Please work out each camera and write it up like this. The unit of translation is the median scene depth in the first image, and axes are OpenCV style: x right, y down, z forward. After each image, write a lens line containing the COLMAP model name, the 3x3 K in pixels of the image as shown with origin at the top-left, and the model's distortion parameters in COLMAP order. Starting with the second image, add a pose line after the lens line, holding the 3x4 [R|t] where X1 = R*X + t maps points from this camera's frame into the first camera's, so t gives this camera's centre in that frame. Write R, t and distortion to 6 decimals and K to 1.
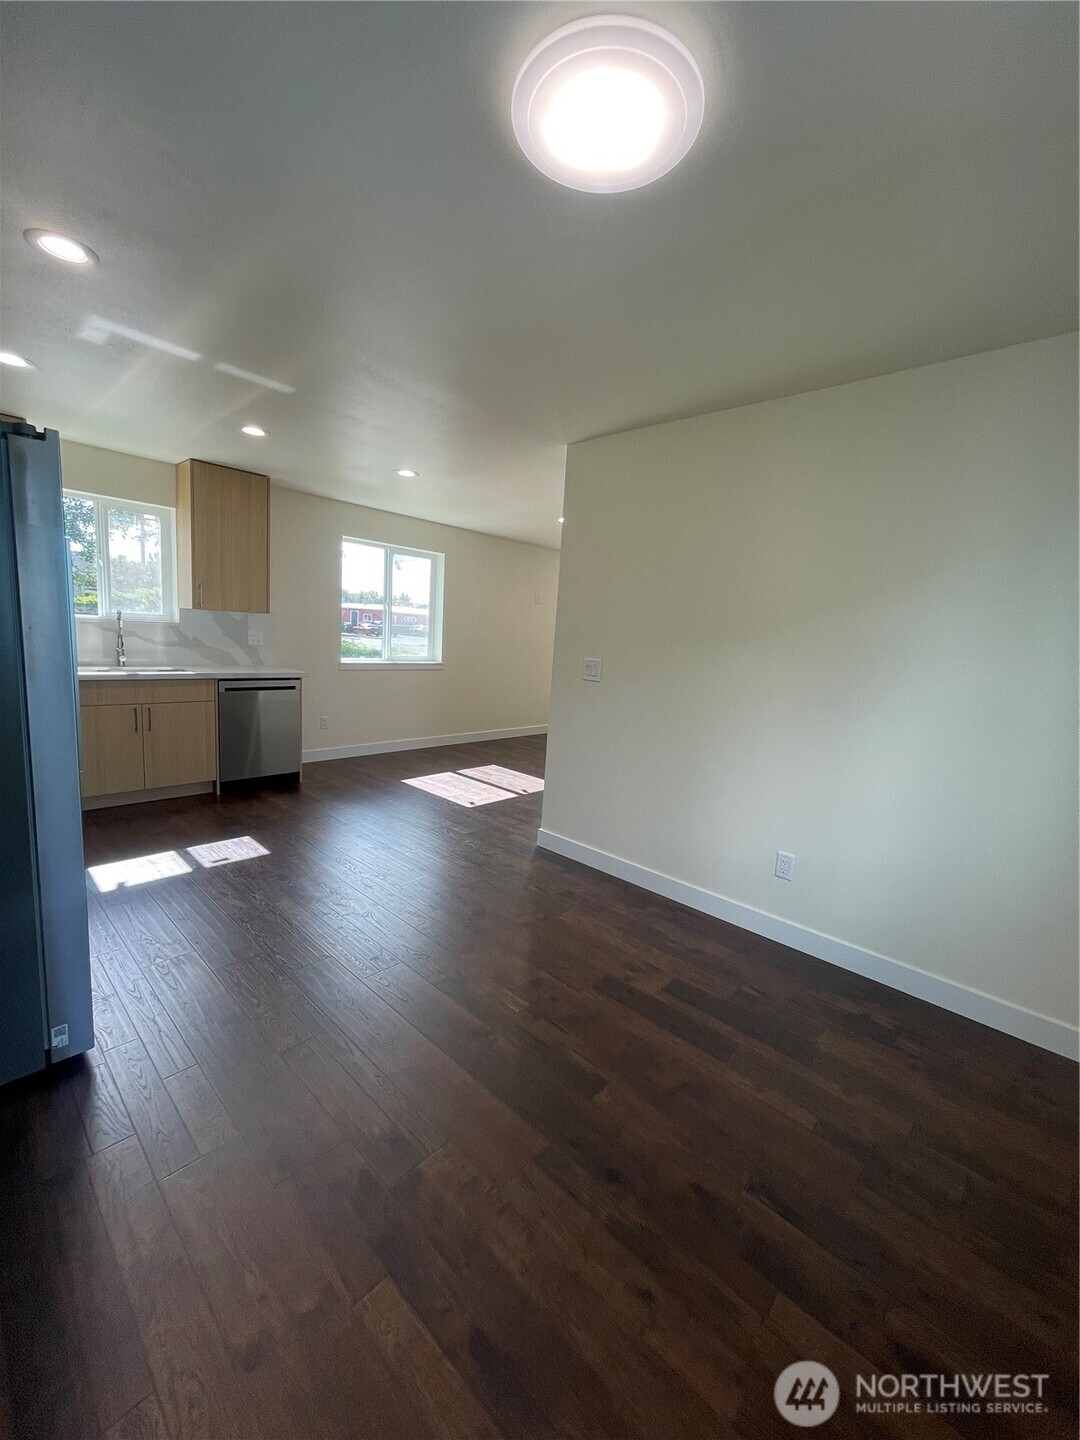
lens RADIAL K [[578.1, 0, 545.1], [0, 578.1, 711.4], [0, 0, 1]] dist [-0.004016, -0.000312]
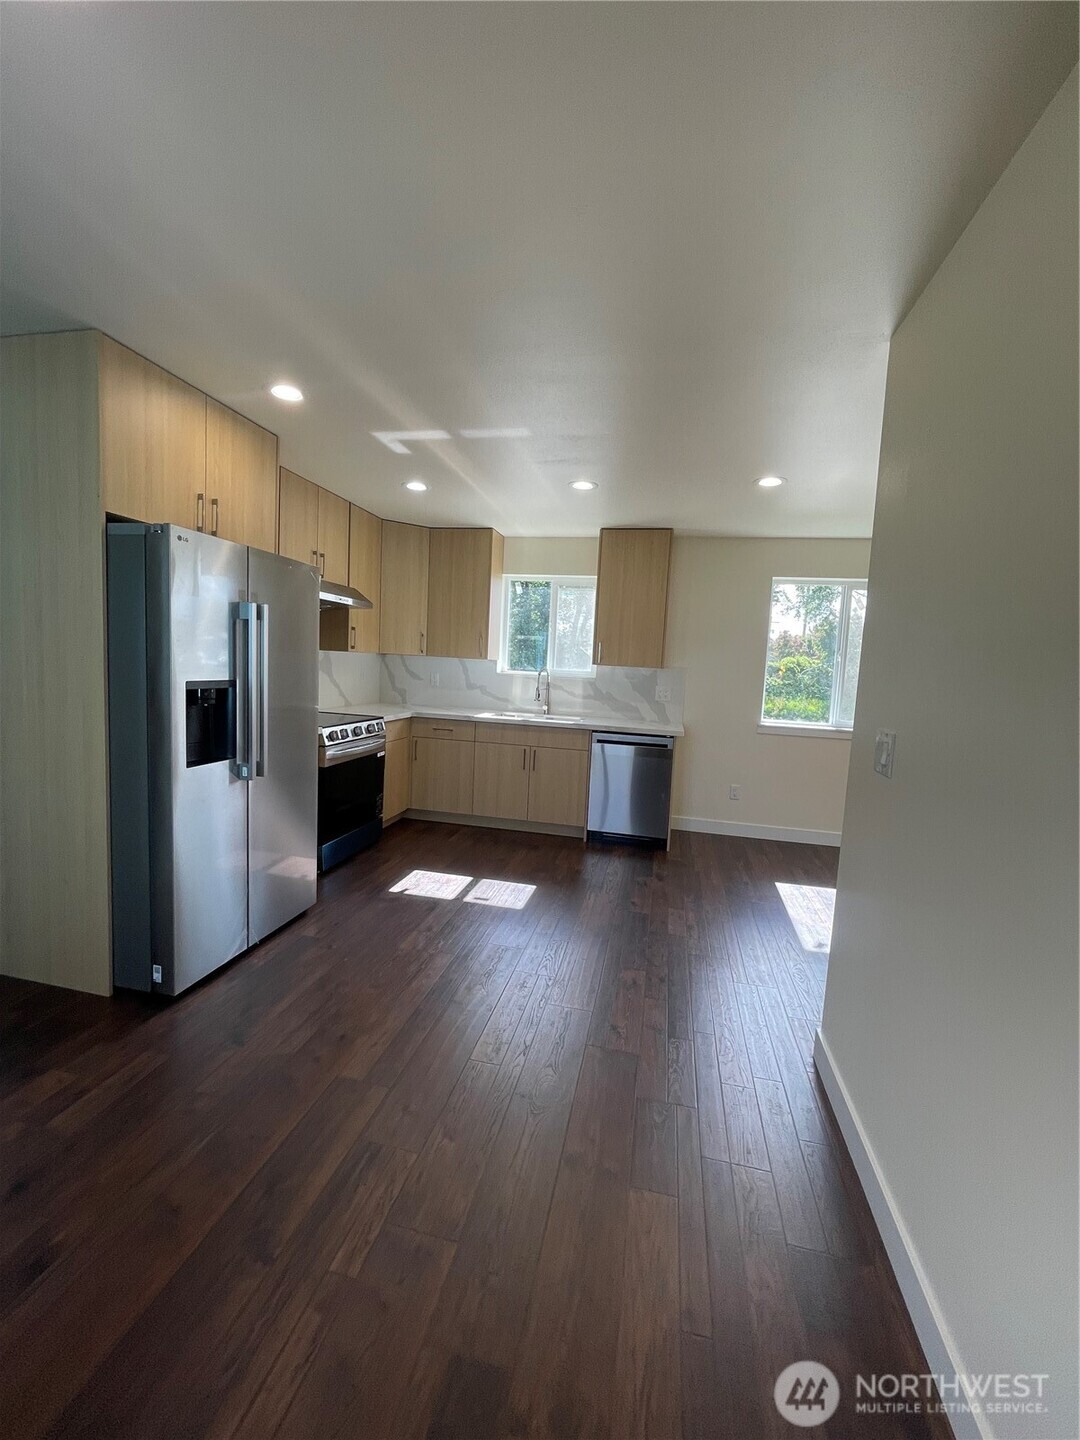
lens RADIAL K [[575.2, 0, 544.6], [0, 575.2, 707.8], [0, 0, 1]] dist [0.000103, 0.000049]
pose [[0.507771, 0.023998, -0.861158, 0.264056], [-0.130910, 0.990153, -0.049596, -0.031278], [0.851488, 0.137917, 0.505913, 0.376309]]
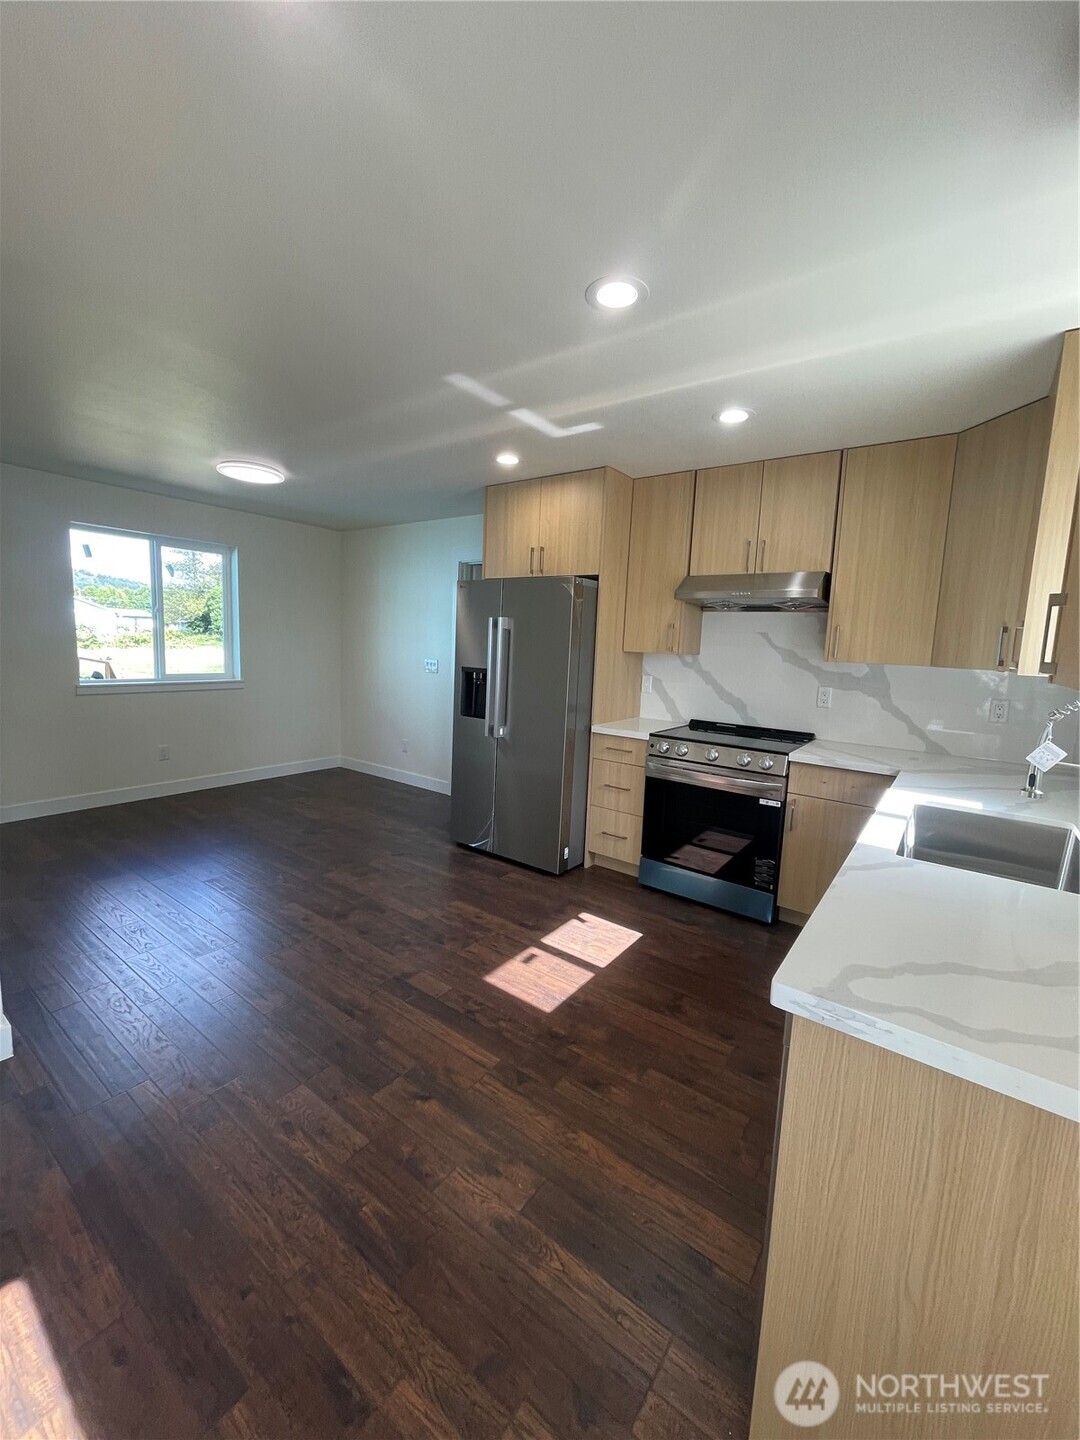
lens RADIAL K [[578.7, 0, 545.8], [0, 578.7, 715.8], [0, 0, 1]] dist [-0.001182, 0.000088]
pose [[-0.987901, -0.094075, -0.123295, -0.321491], [-0.122581, 0.960668, 0.249181, -0.195871], [0.095004, 0.261279, -0.960577, 1.206458]]
